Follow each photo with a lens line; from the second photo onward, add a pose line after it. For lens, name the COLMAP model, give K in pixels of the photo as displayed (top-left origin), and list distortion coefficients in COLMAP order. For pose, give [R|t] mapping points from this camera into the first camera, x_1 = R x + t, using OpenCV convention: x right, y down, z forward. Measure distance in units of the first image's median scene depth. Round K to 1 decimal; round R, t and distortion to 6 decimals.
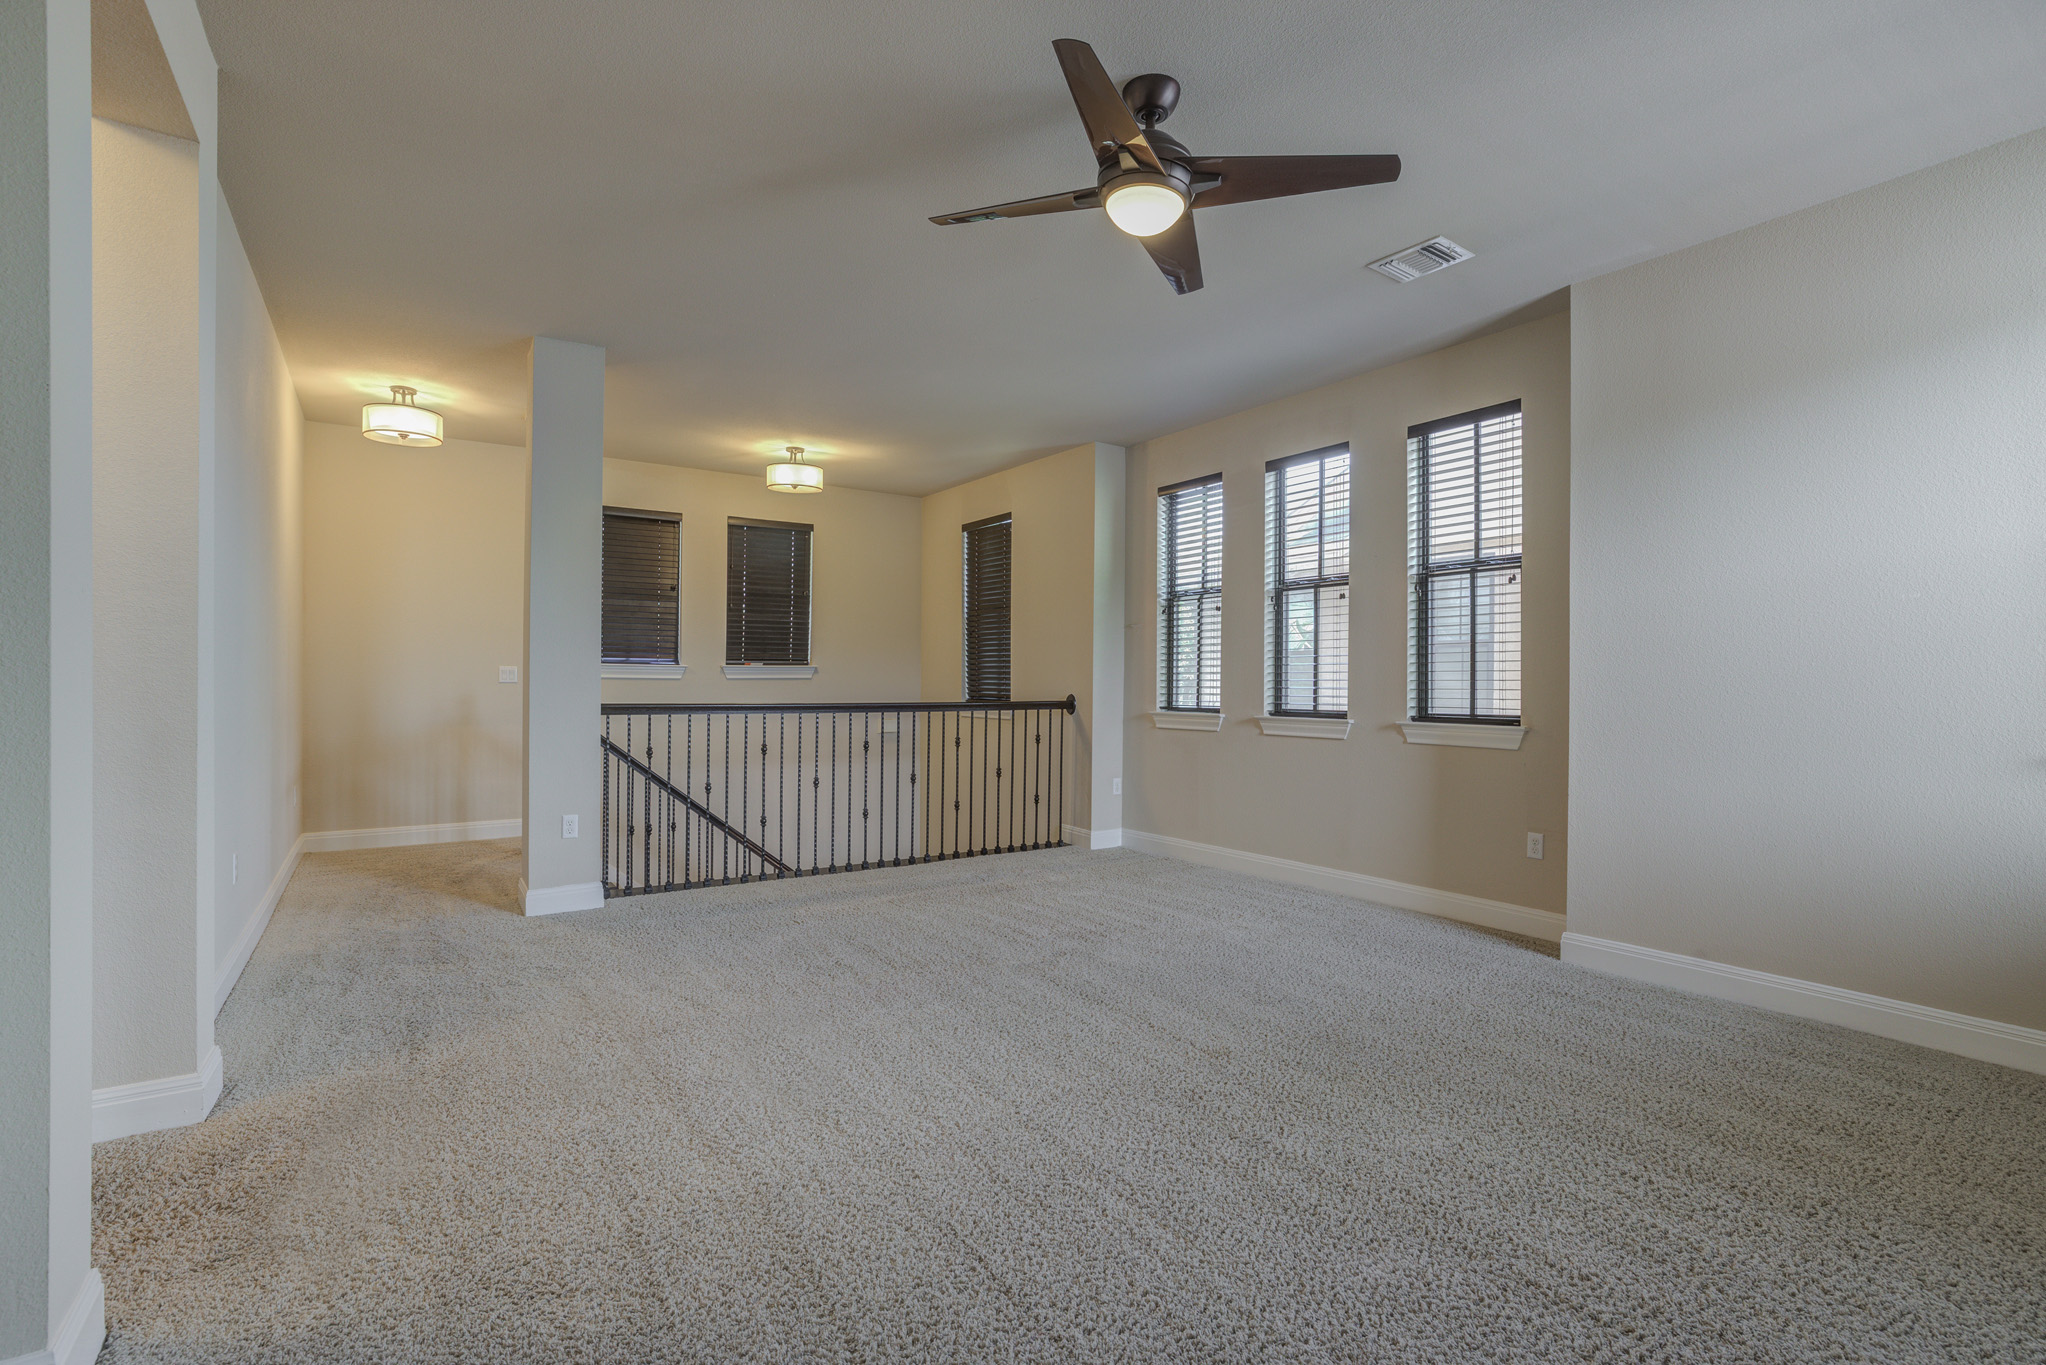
lens RADIAL K [[963.9, 0, 1027.5], [0, 963.9, 687.4], [0, 0, 1]] dist [-0.003514, 0.000020]
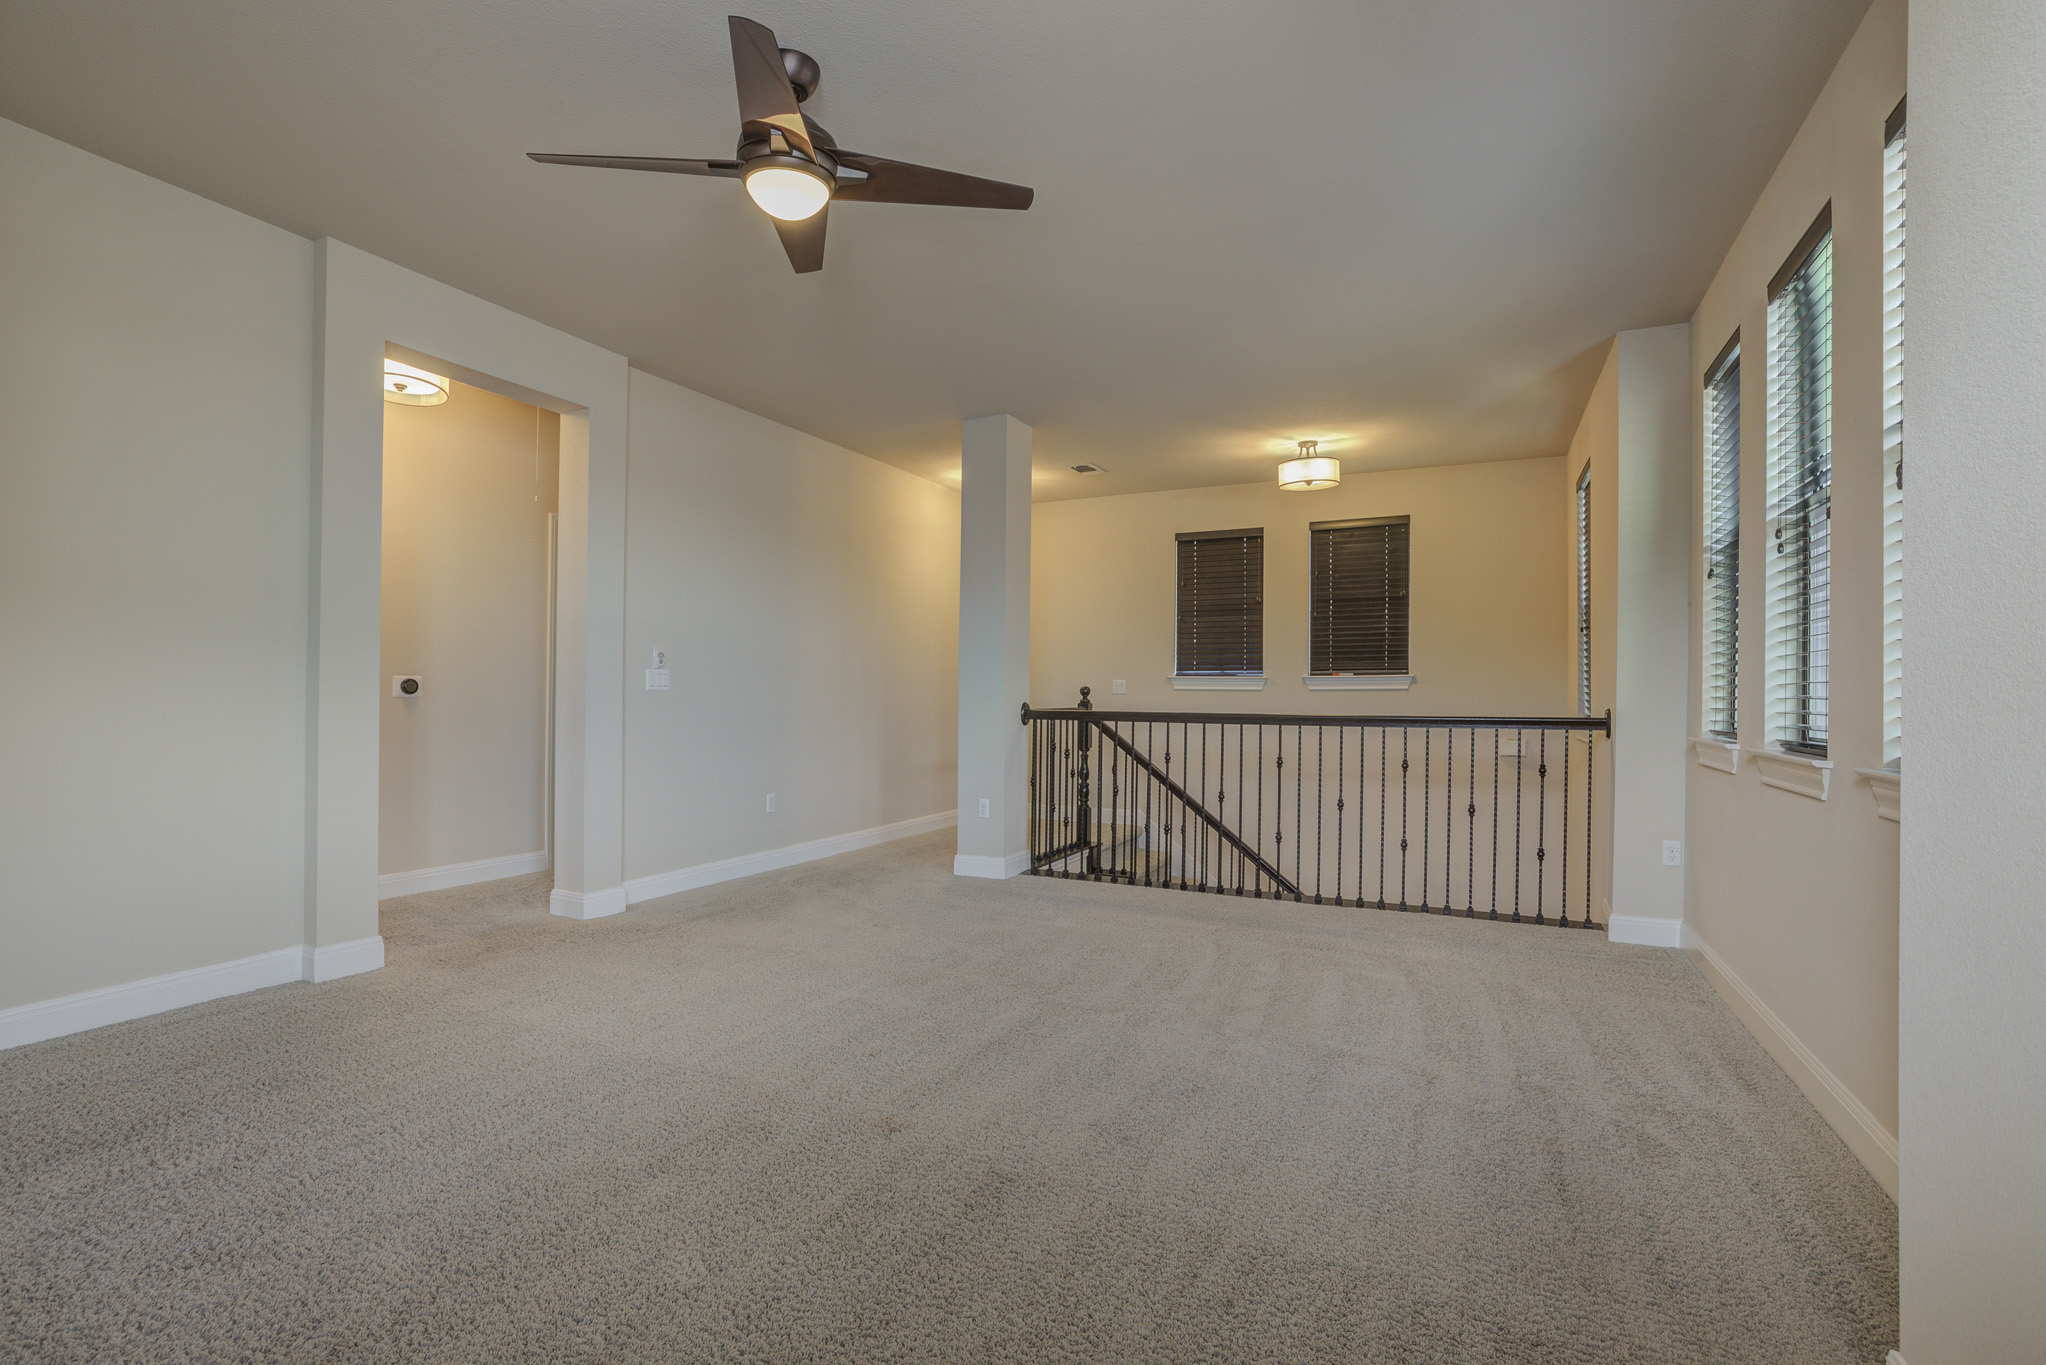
lens RADIAL K [[963.9, 0, 1027.5], [0, 963.9, 687.4], [0, 0, 1]] dist [-0.003514, 0.000020]
pose [[0.496537, -0.008187, -0.867977, 0.442383], [-0.005461, 0.999906, -0.012555, 0.002711], [0.867998, 0.010974, 0.496446, 0.308752]]
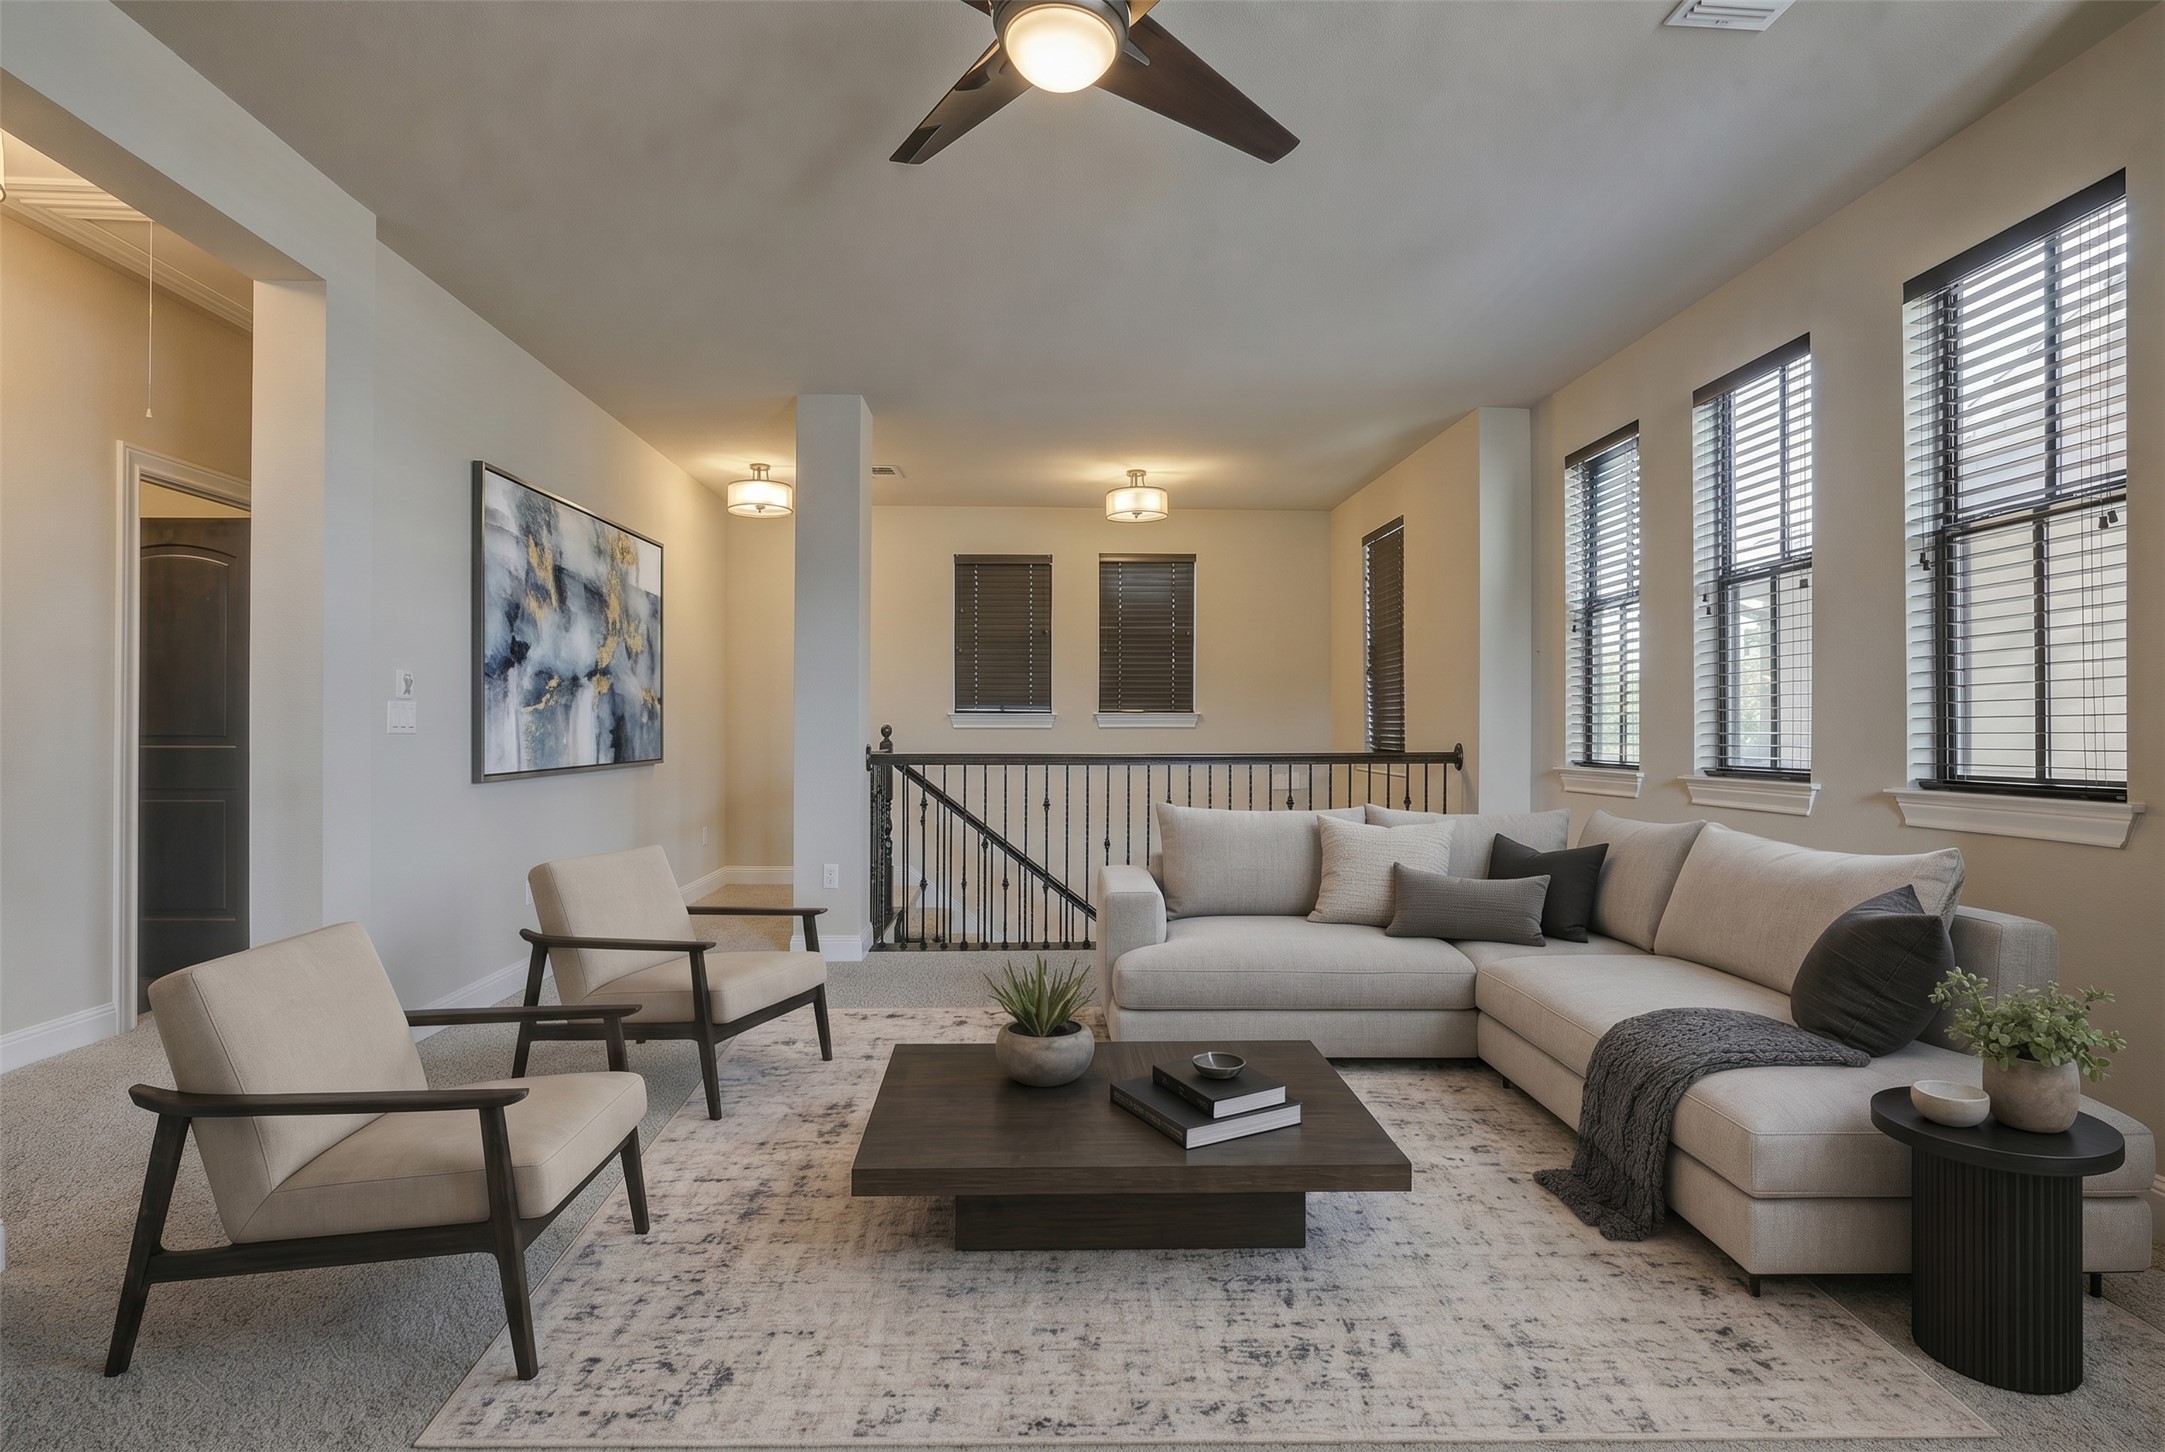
lens RADIAL K [[1028.2, 0, 1082.5], [0, 1028.2, 726.0], [0, 0, 1]] dist [0.000898, 0.000444]
pose [[0.850927, -0.010497, -0.525179, 0.222592], [0.004102, 0.999903, -0.013339, 0.002756], [0.525268, 0.009196, 0.850887, 0.160836]]
